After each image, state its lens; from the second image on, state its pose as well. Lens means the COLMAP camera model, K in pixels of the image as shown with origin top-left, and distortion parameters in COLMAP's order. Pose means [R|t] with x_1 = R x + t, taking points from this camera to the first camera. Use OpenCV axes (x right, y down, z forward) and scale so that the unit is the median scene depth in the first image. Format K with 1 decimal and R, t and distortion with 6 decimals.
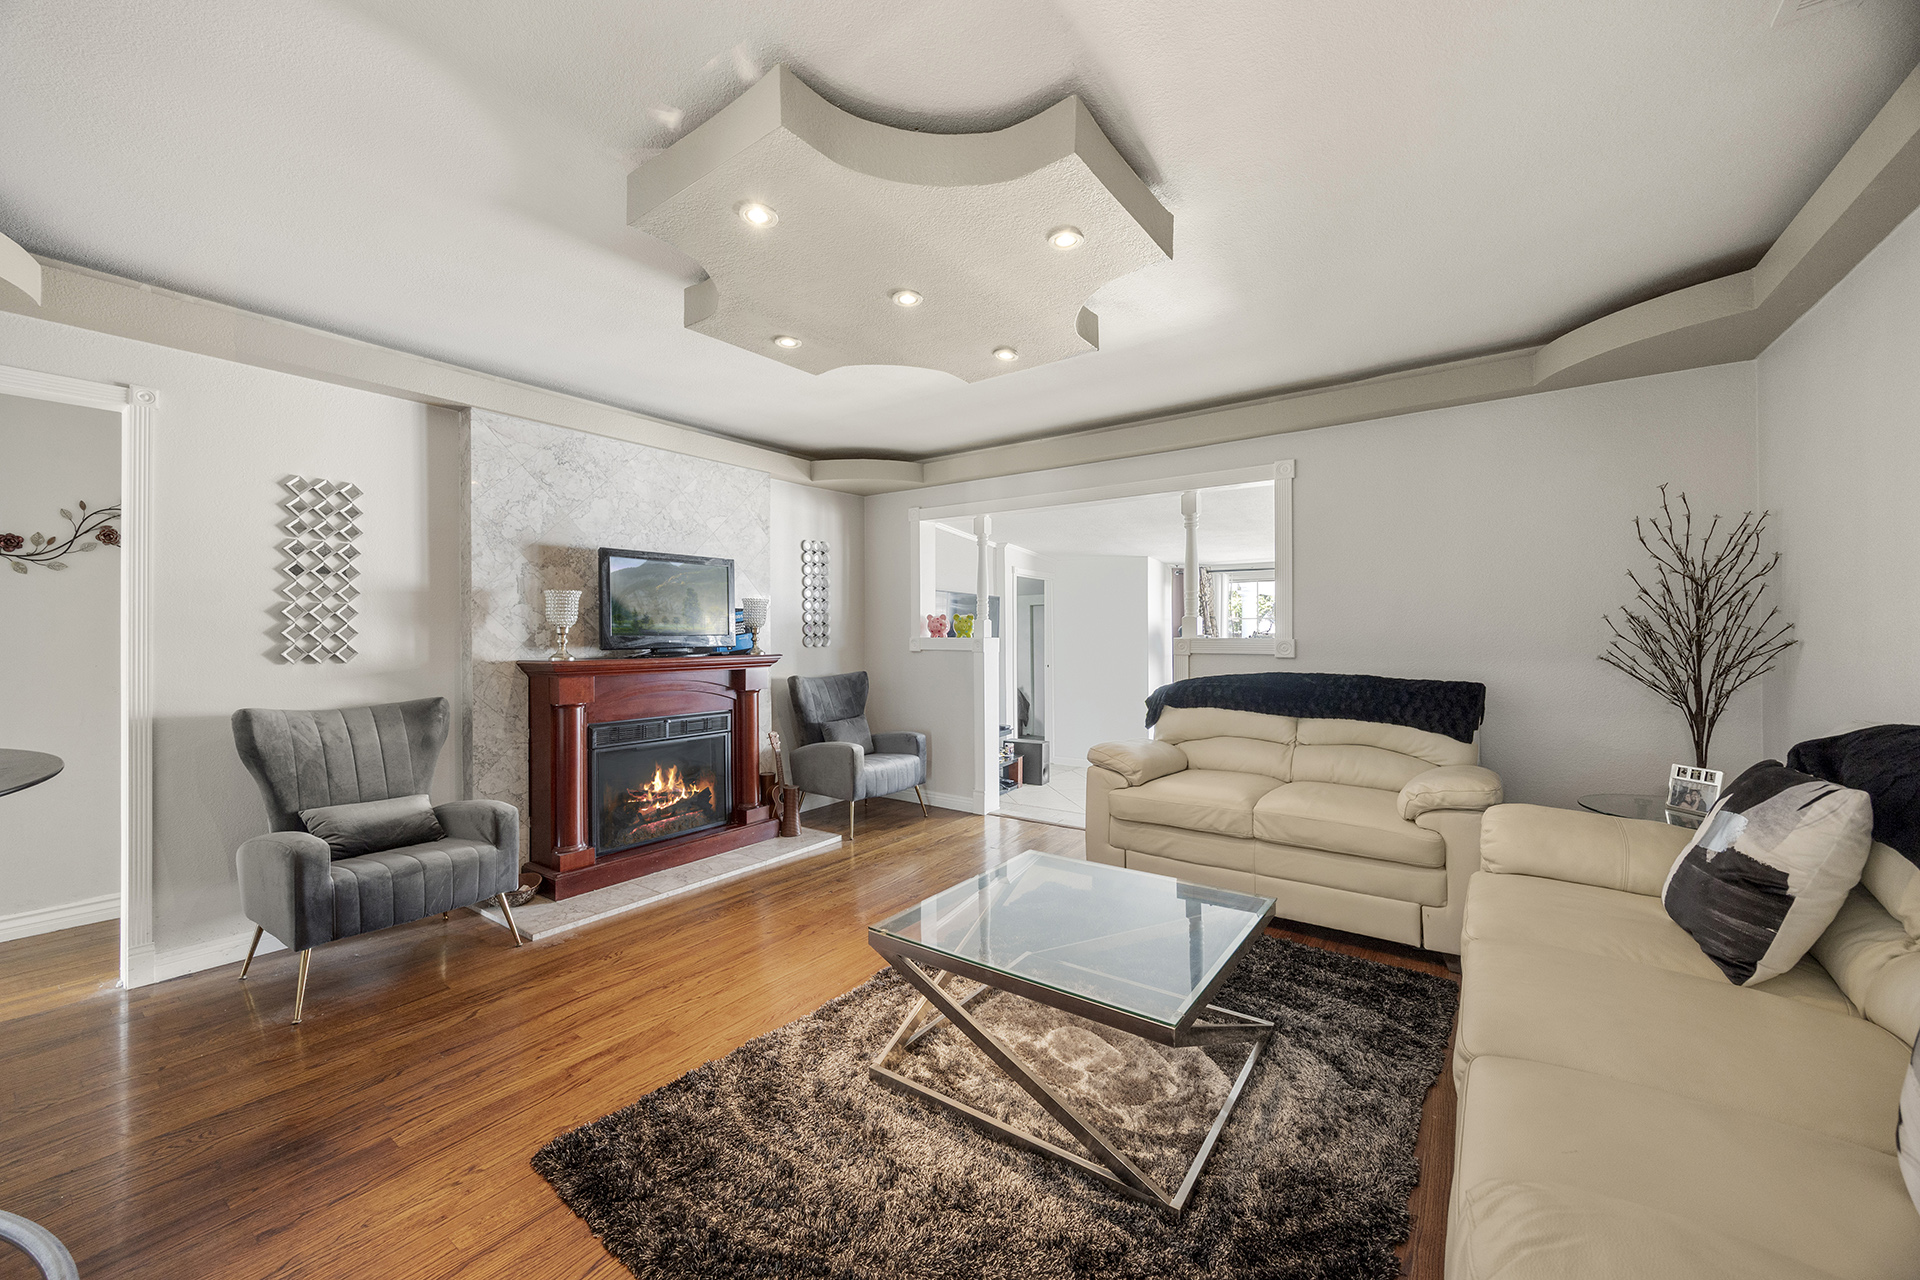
lens RADIAL K [[725.6, 0, 963.7], [0, 725.6, 630.2], [0, 0, 1]] dist [-0.000547, -0.000067]
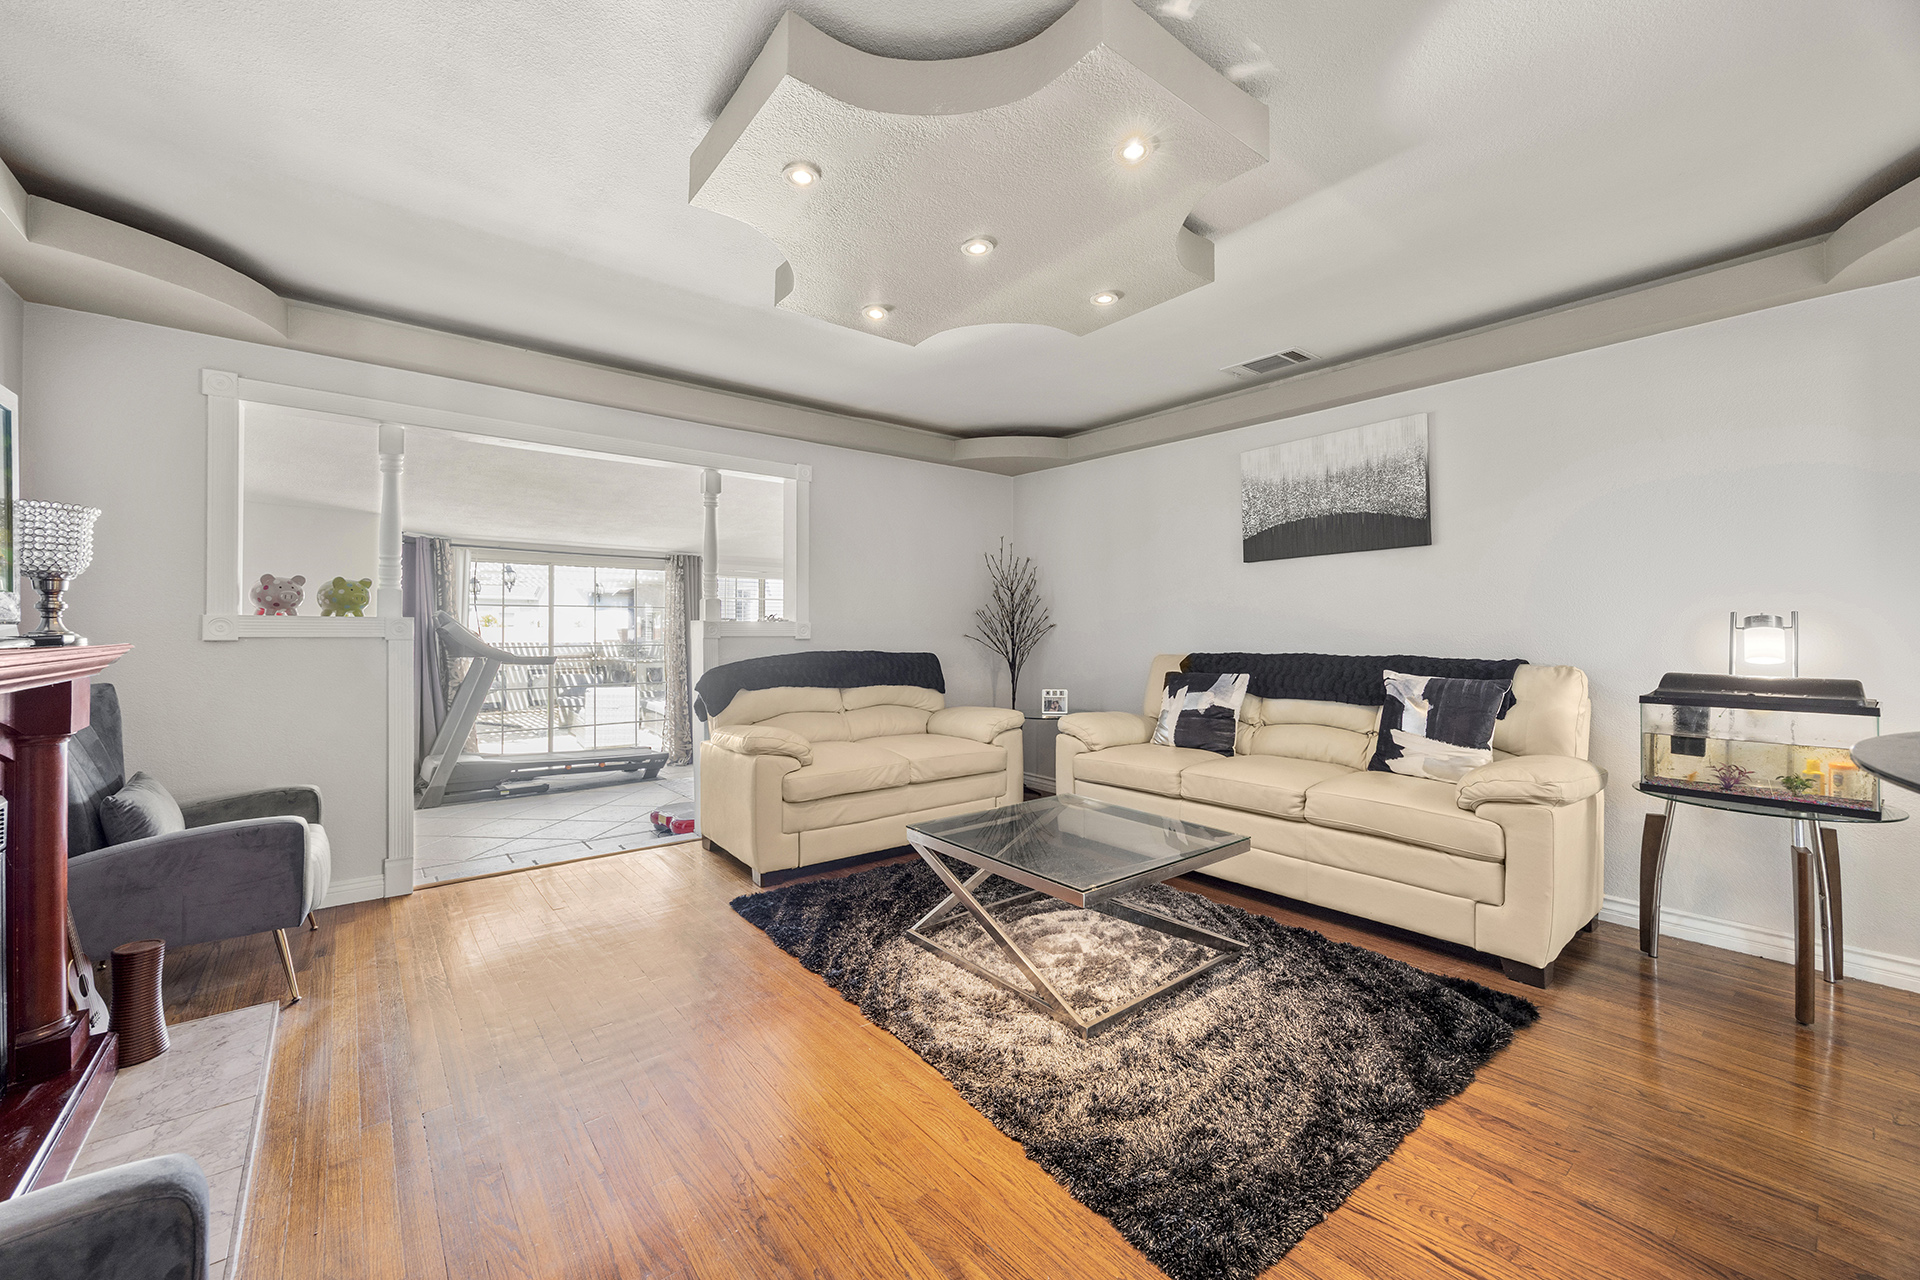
lens RADIAL K [[741.1, 0, 958.1], [0, 741.1, 619.1], [0, 0, 1]] dist [-0.000799, -0.000272]
pose [[0.266305, 0.020162, 0.963678, -0.719218], [-0.006967, 0.999795, -0.018992, 0.031934], [-0.963864, -0.001656, 0.266391, 0.546193]]
